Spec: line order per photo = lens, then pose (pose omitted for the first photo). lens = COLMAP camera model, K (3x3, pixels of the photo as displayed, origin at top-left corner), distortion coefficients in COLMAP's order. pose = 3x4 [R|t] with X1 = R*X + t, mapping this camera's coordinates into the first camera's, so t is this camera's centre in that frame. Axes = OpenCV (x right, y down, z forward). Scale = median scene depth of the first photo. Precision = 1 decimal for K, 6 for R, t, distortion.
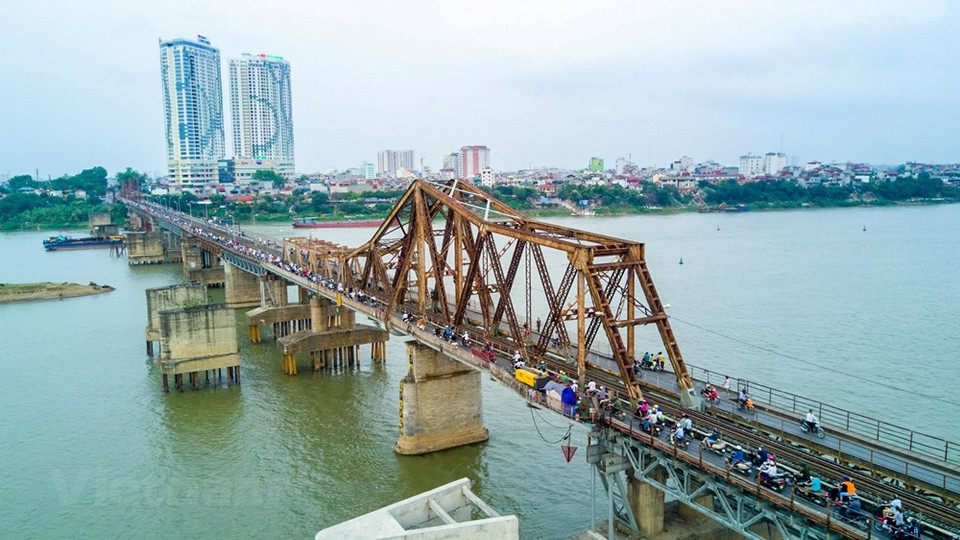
lens RADIAL K [[779.8, 0, 480.0], [0, 779.8, 270.0], [0, 0, 1]] dist [-0.001415, 0.002890]
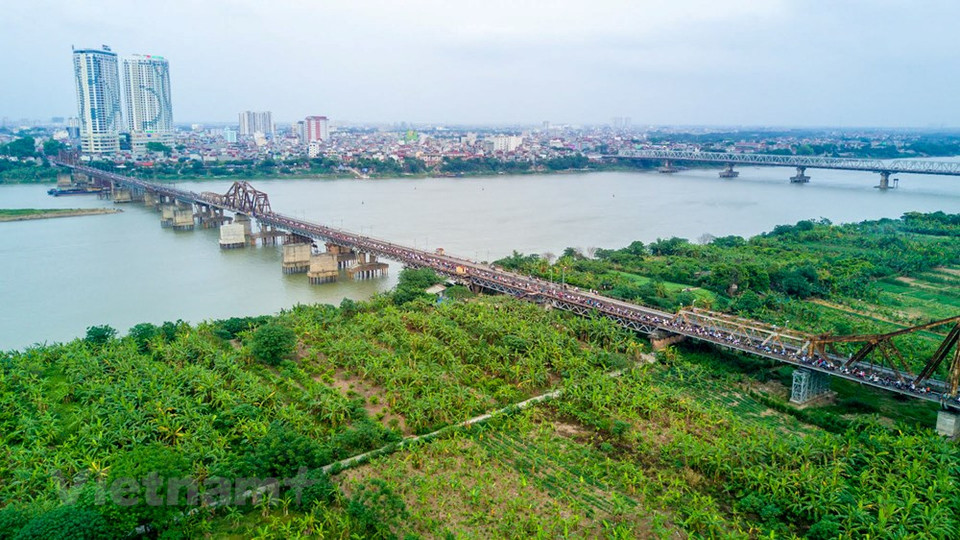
lens RADIAL K [[779.8, 0, 480.0], [0, 779.8, 270.0], [0, 0, 1]] dist [-0.001415, 0.002890]
pose [[0.986610, -0.007223, 0.162936, 0.083660], [-0.002911, 0.998080, 0.061869, 0.018001], [-0.163070, -0.061515, 0.984695, -0.548170]]
